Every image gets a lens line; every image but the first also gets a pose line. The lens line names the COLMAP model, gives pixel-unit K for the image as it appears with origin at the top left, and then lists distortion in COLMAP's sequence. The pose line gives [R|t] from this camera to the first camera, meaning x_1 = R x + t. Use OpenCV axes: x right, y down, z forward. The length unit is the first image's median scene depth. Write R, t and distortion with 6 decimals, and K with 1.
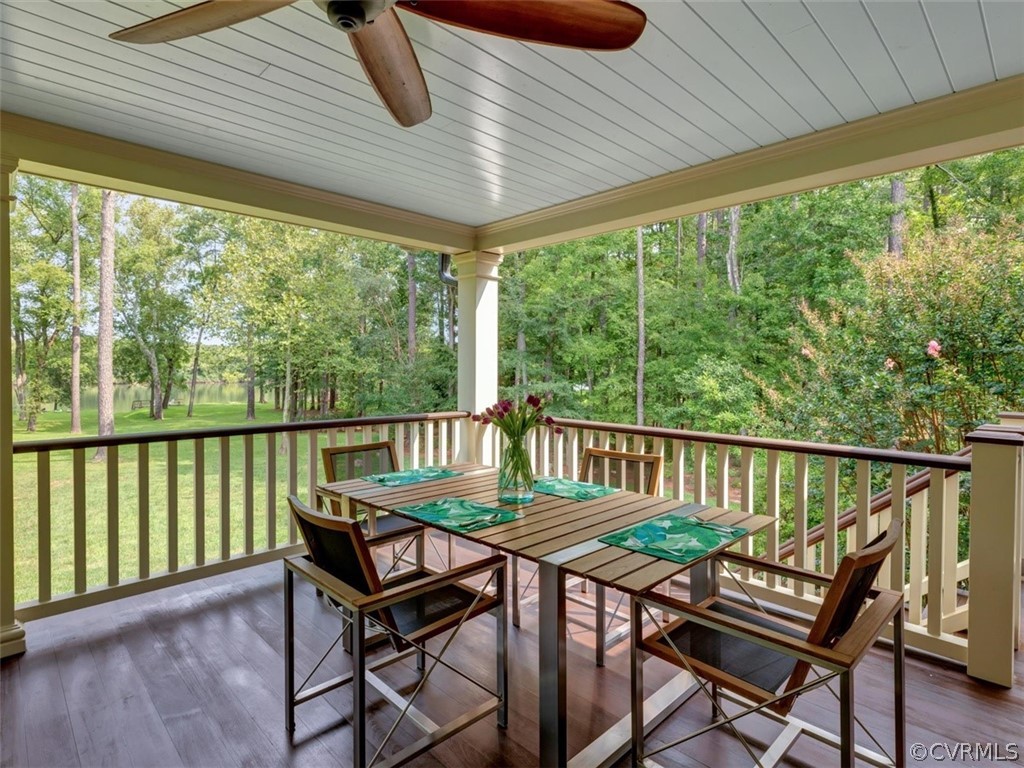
lens RADIAL K [[559.0, 0, 512.9], [0, 559.0, 376.8], [0, 0, 1]] dist [-0.000414, -0.000069]
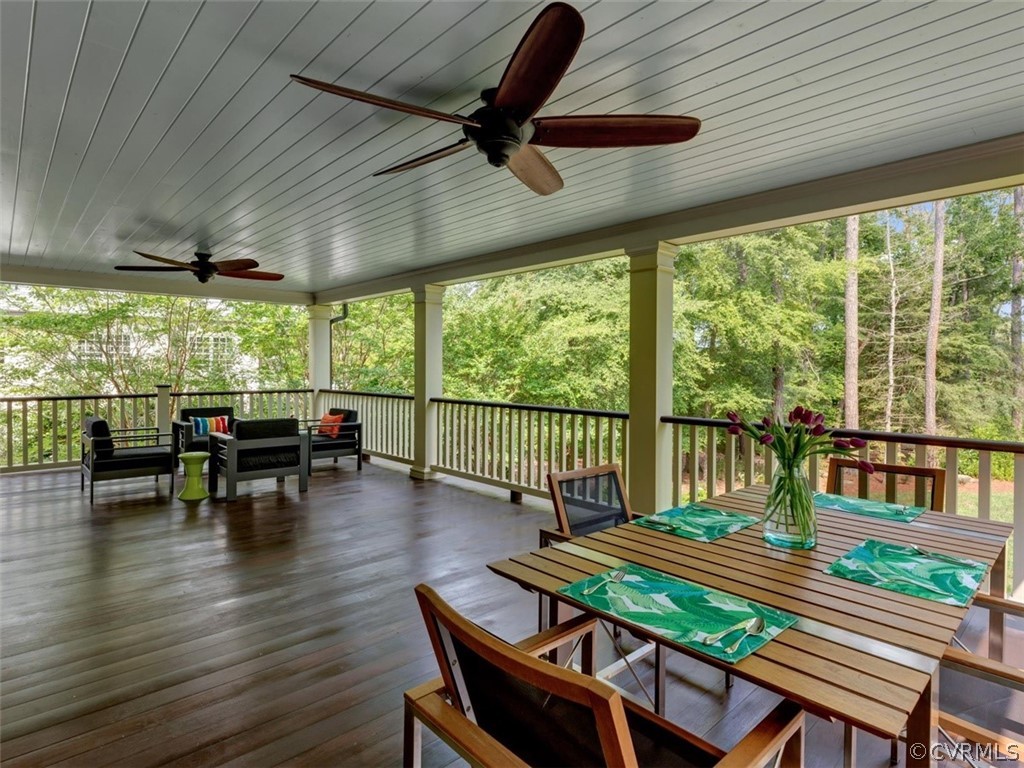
lens RADIAL K [[559.0, 0, 512.9], [0, 559.0, 376.8], [0, 0, 1]] dist [-0.000414, -0.000069]
pose [[-0.031267, 0.018581, -0.999338, 0.967967], [-0.019268, 0.999630, 0.019190, -0.023946], [0.999325, 0.019855, -0.030897, 0.760956]]
